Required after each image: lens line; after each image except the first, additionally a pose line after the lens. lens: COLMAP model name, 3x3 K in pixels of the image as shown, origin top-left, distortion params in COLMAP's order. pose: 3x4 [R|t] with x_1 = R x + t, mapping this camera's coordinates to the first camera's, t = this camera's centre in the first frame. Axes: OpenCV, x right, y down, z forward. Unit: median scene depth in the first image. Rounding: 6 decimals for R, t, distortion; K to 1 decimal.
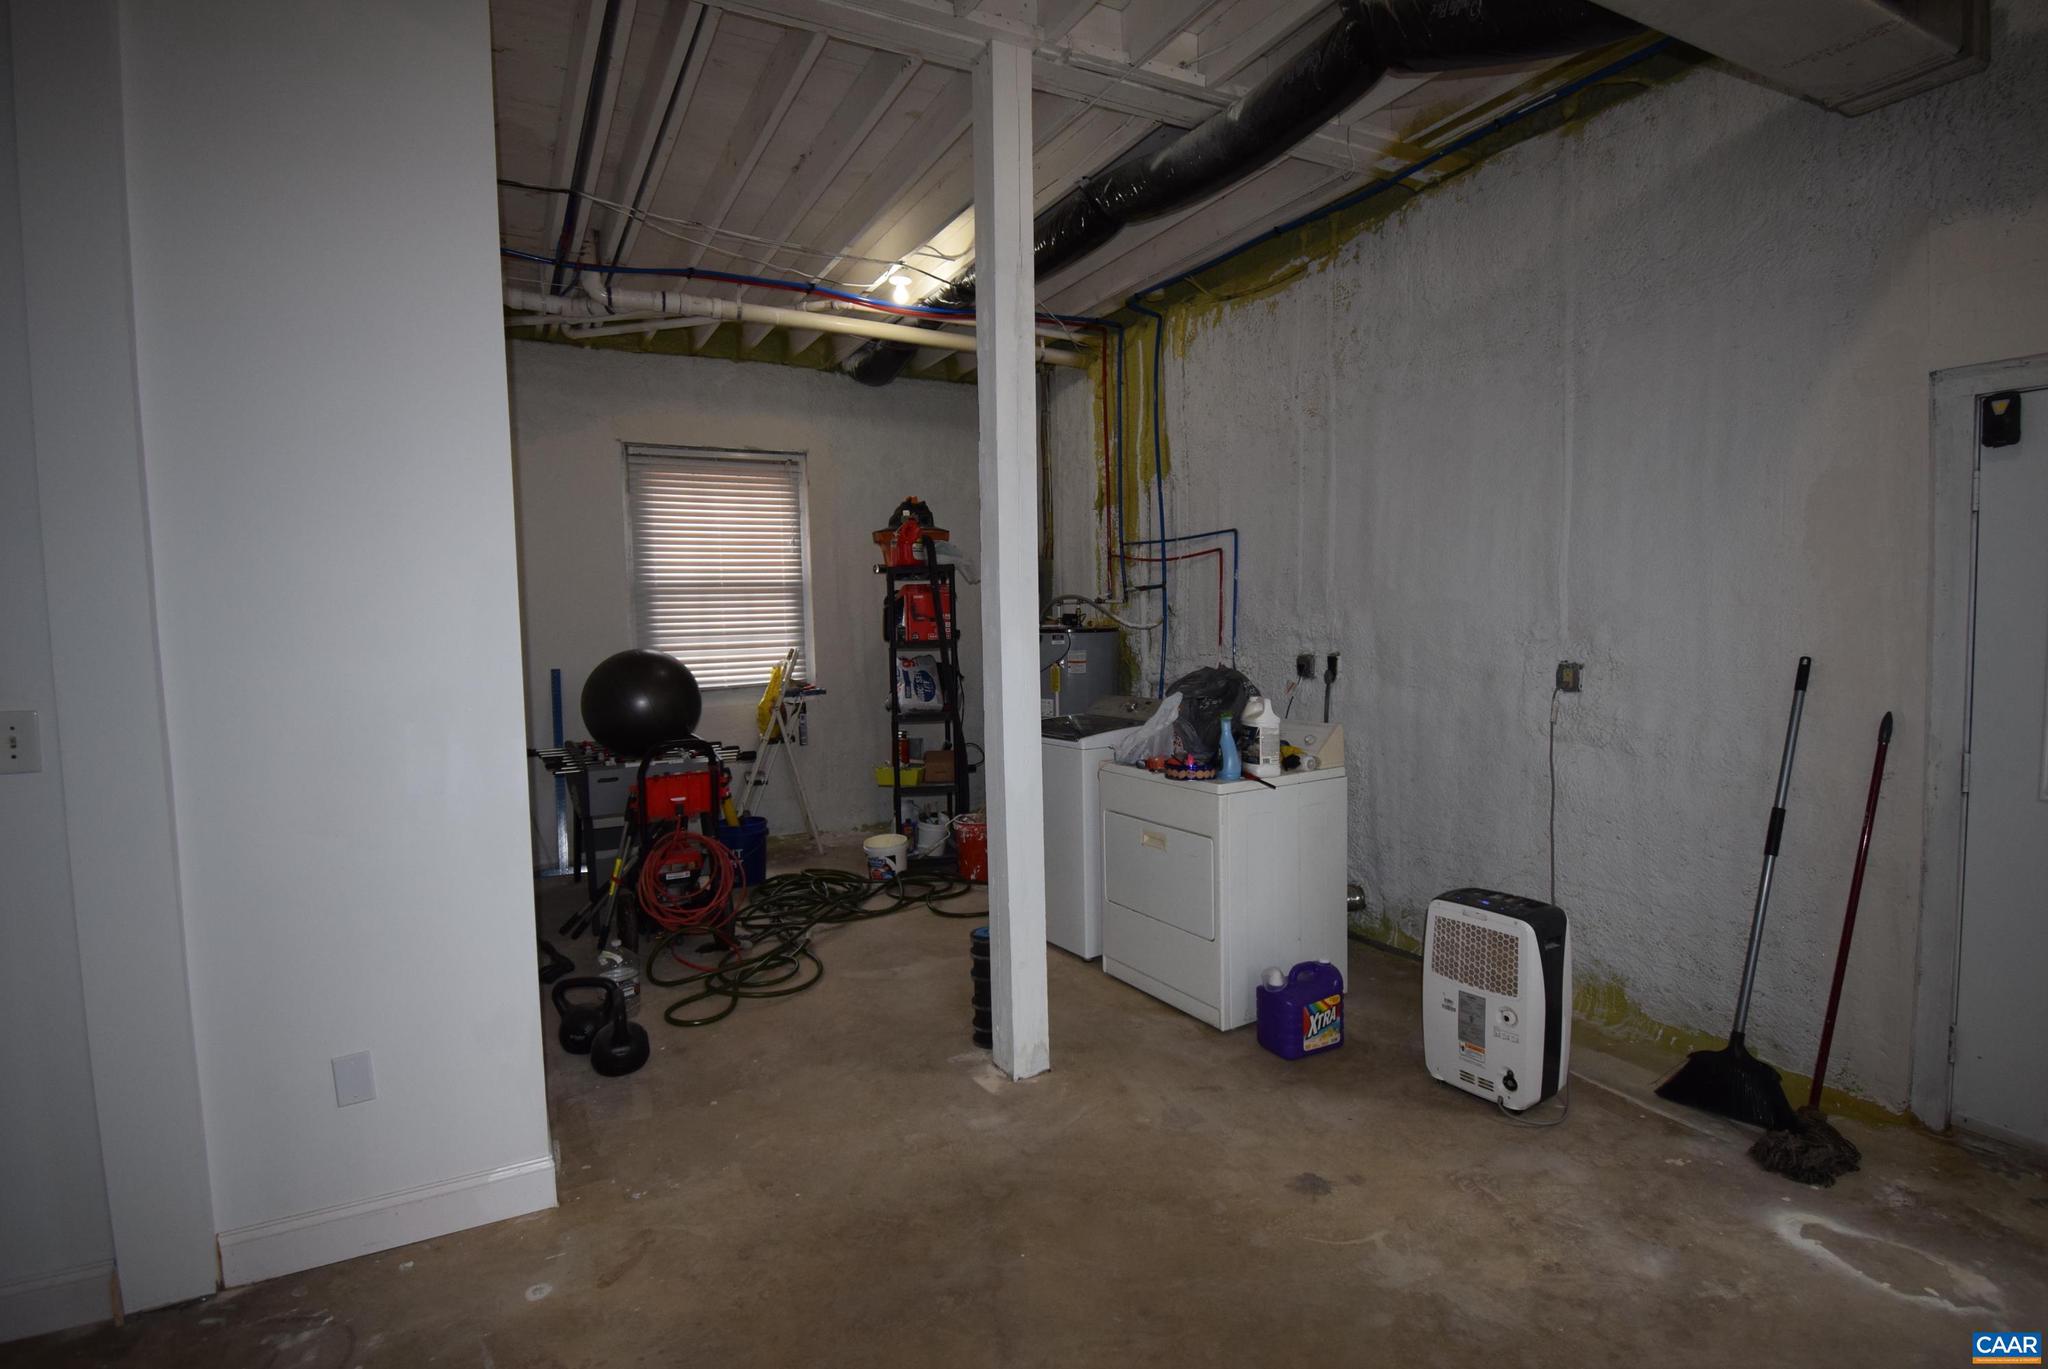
lens RADIAL K [[998.4, 0, 1035.2], [0, 998.4, 678.2], [0, 0, 1]] dist [0.001832, -0.014678]
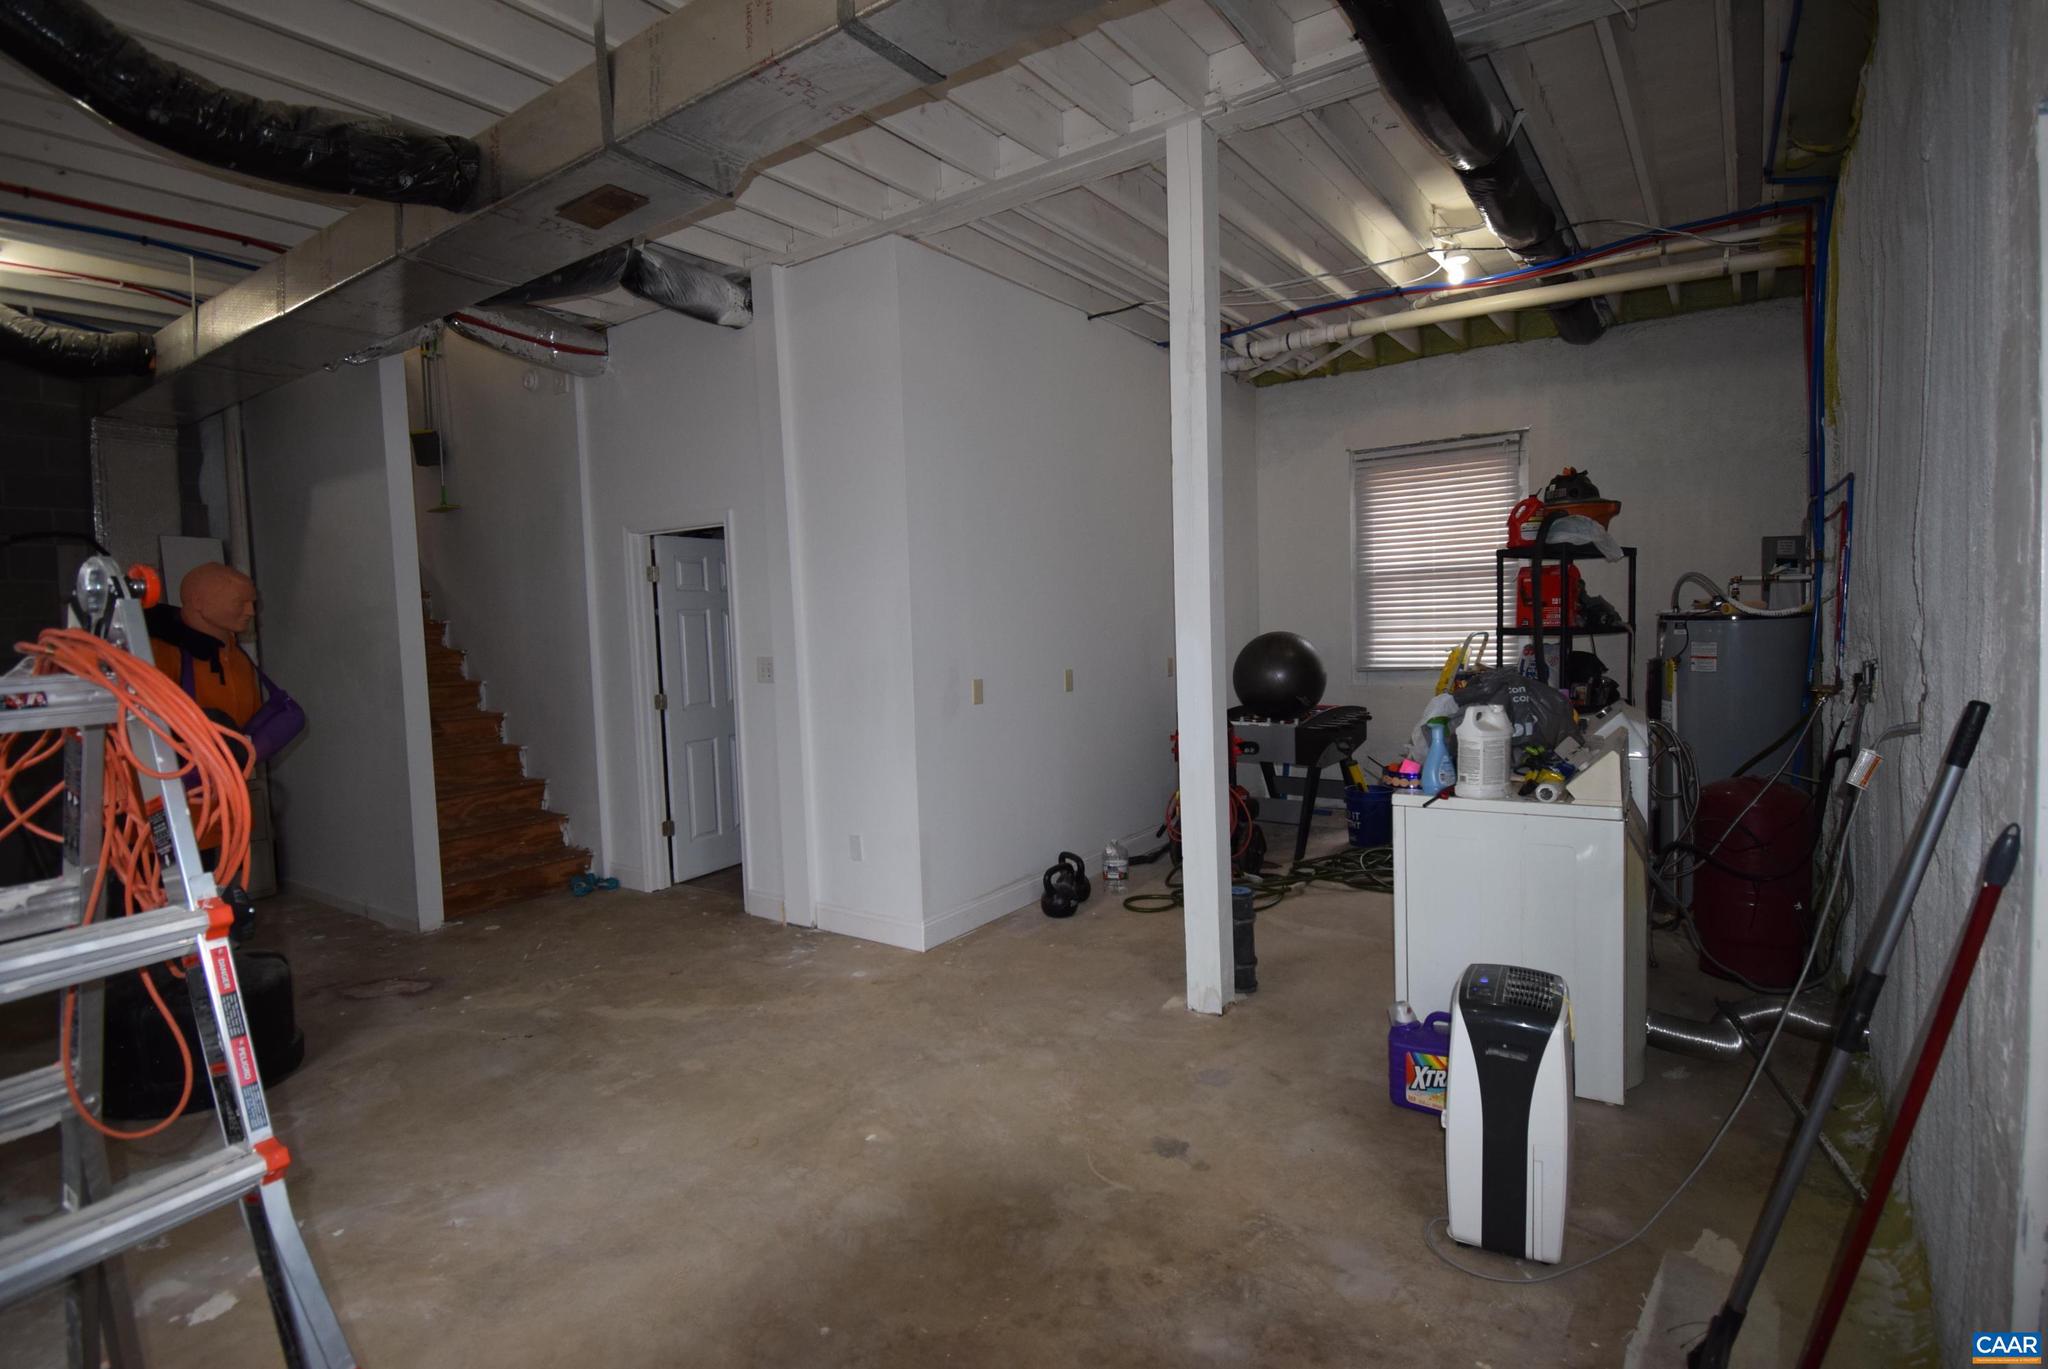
lens RADIAL K [[998.4, 0, 1036.7], [0, 998.4, 680.4], [0, 0, 1]] dist [0.001832, -0.014678]
pose [[0.447755, 0.062792, -0.891949, 0.827915], [-0.034422, 0.998002, 0.052978, -0.035281], [0.893493, 0.006981, 0.449022, 0.276815]]
